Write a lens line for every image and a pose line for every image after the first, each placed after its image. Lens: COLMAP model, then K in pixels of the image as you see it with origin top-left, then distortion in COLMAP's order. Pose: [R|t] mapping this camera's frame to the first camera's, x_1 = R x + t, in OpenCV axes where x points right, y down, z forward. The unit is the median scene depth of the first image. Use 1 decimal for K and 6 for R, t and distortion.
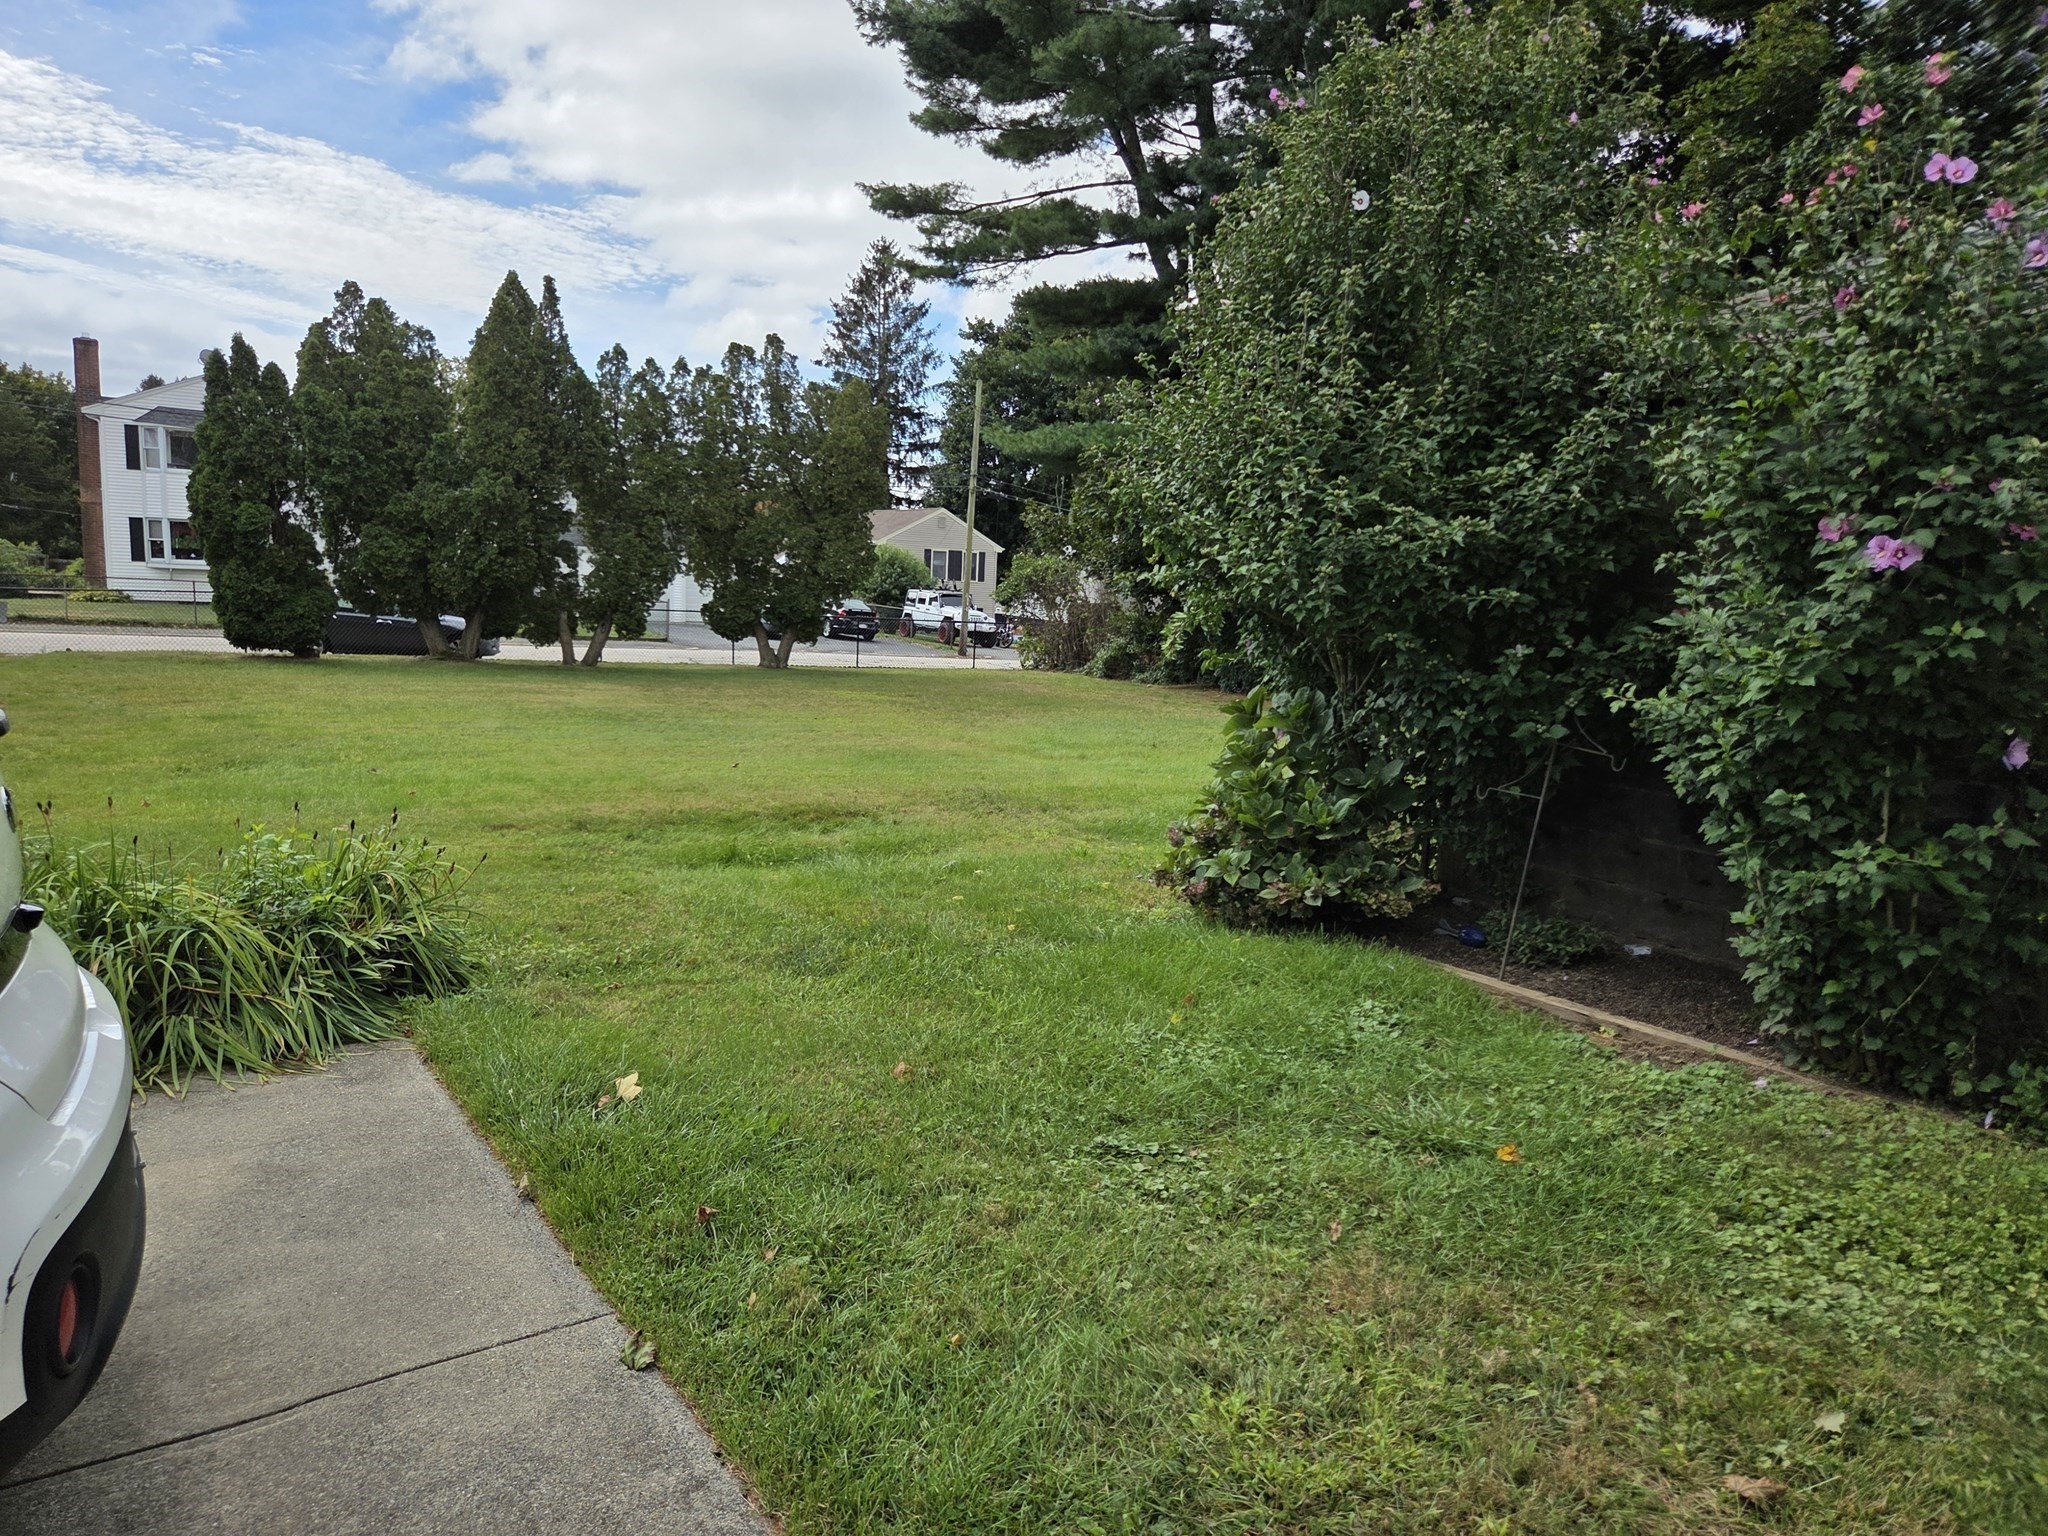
lens RADIAL K [[1387.8, 0, 1017.6], [0, 1387.8, 786.7], [0, 0, 1]] dist [0.057924, -0.047471]
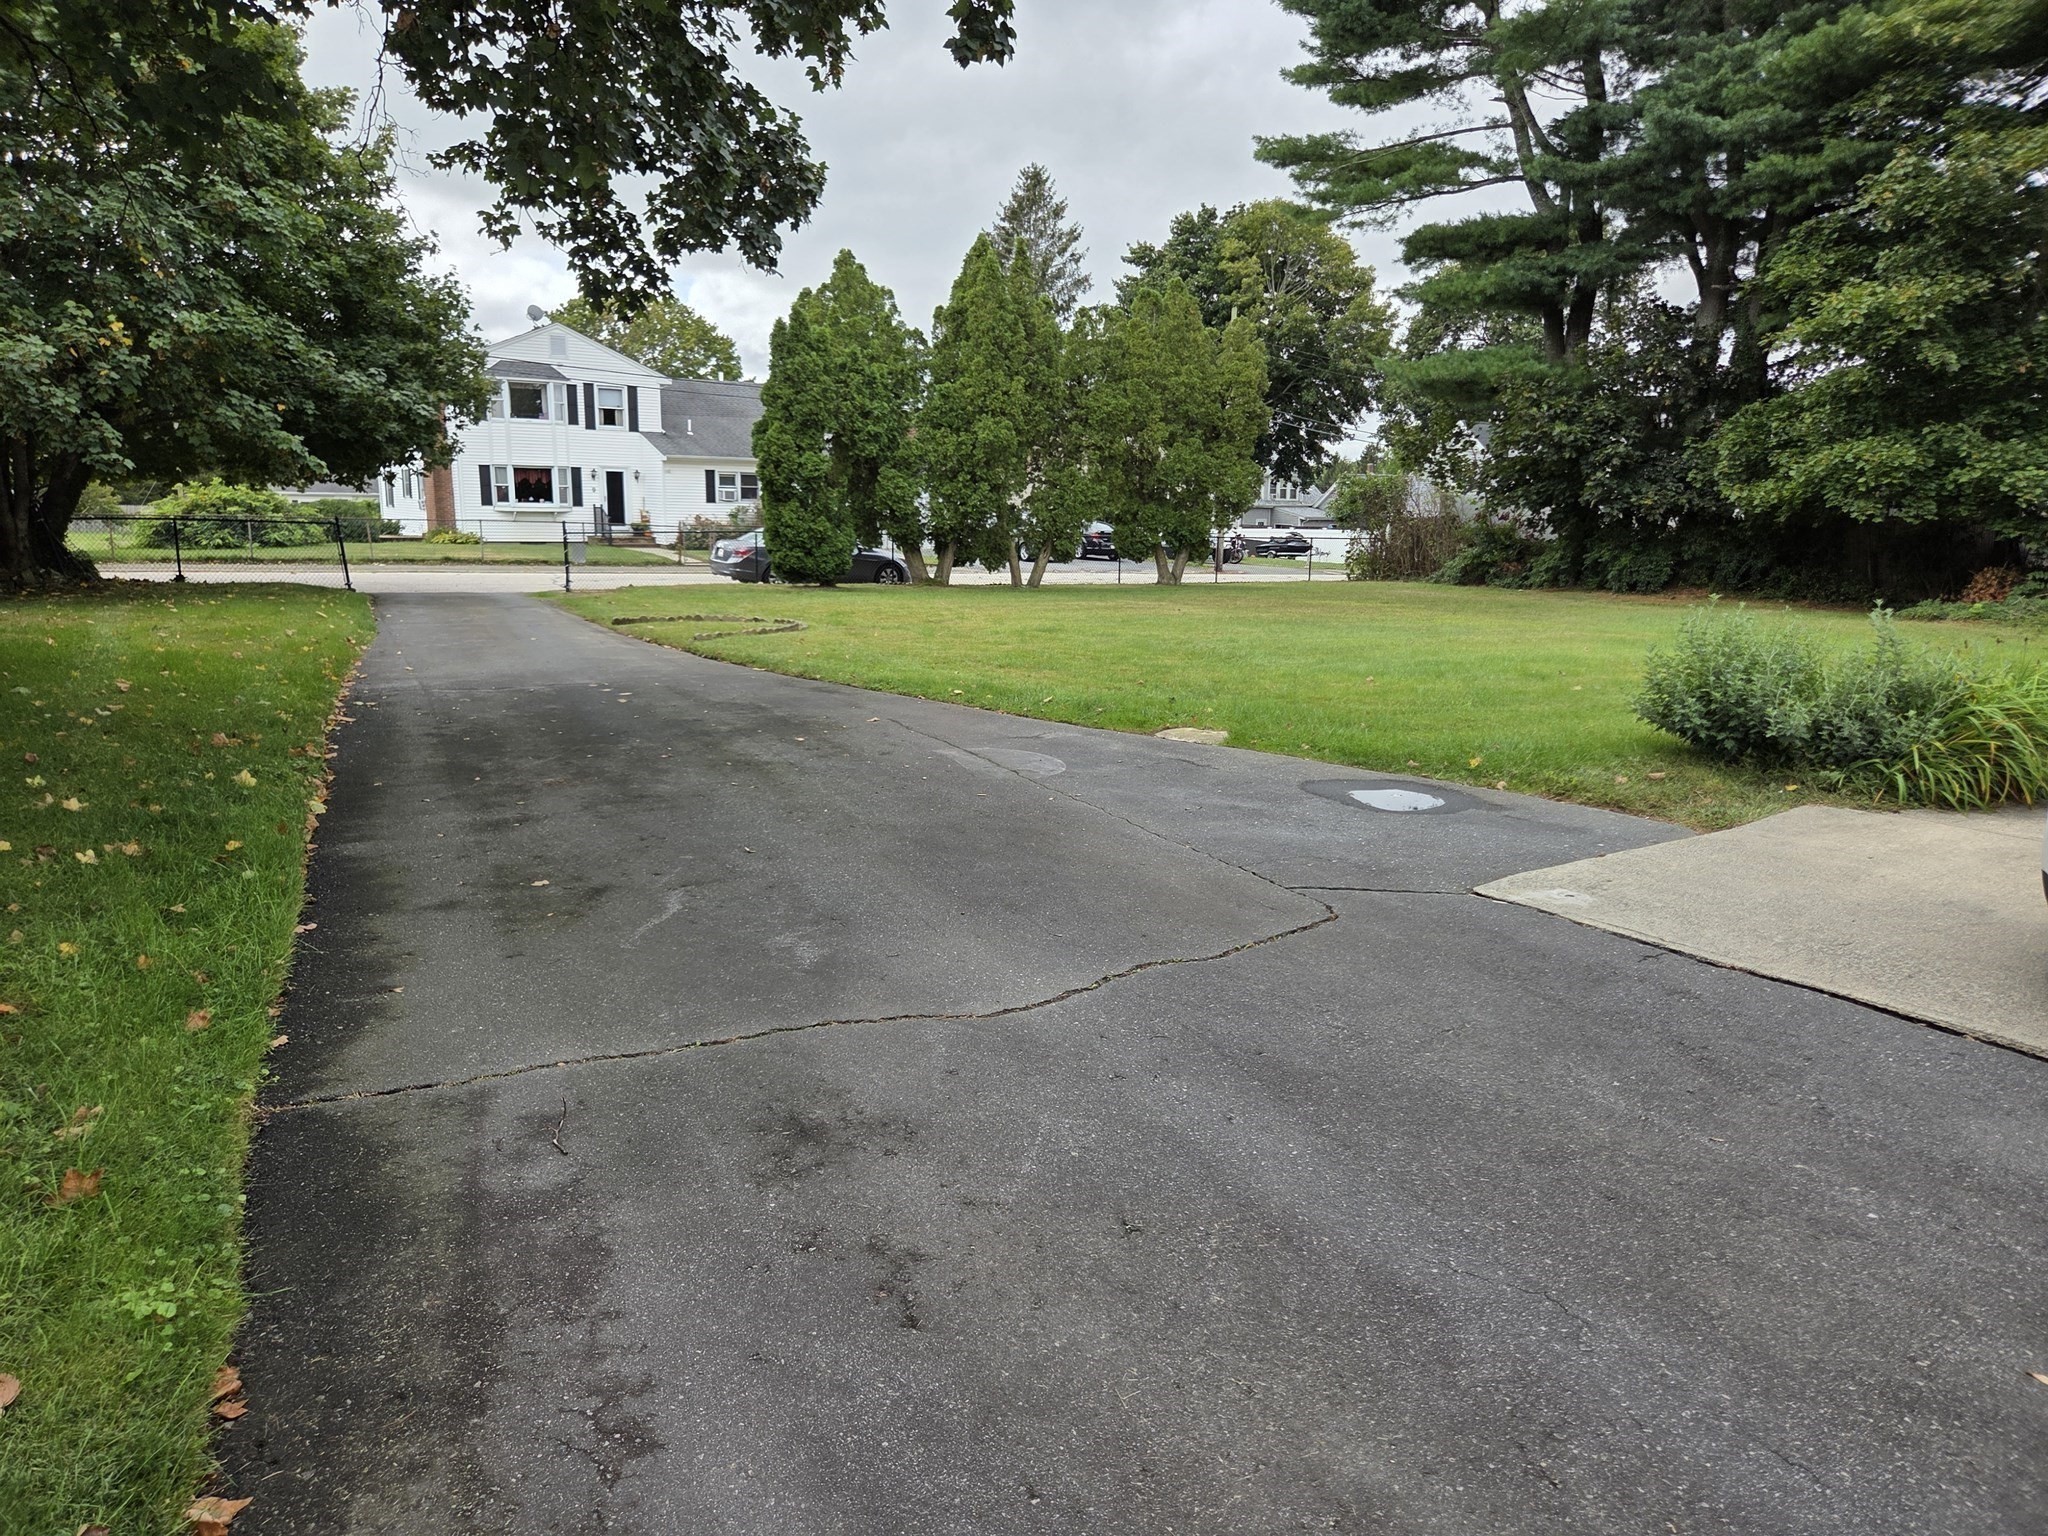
lens RADIAL K [[1387.8, 0, 1034.1], [0, 1387.8, 753.0], [0, 0, 1]] dist [0.057924, -0.047471]
pose [[0.999499, -0.025926, -0.018158, -0.261175], [0.026515, 0.999105, 0.032946, 0.008116], [0.017287, -0.033411, 0.999292, -0.104635]]
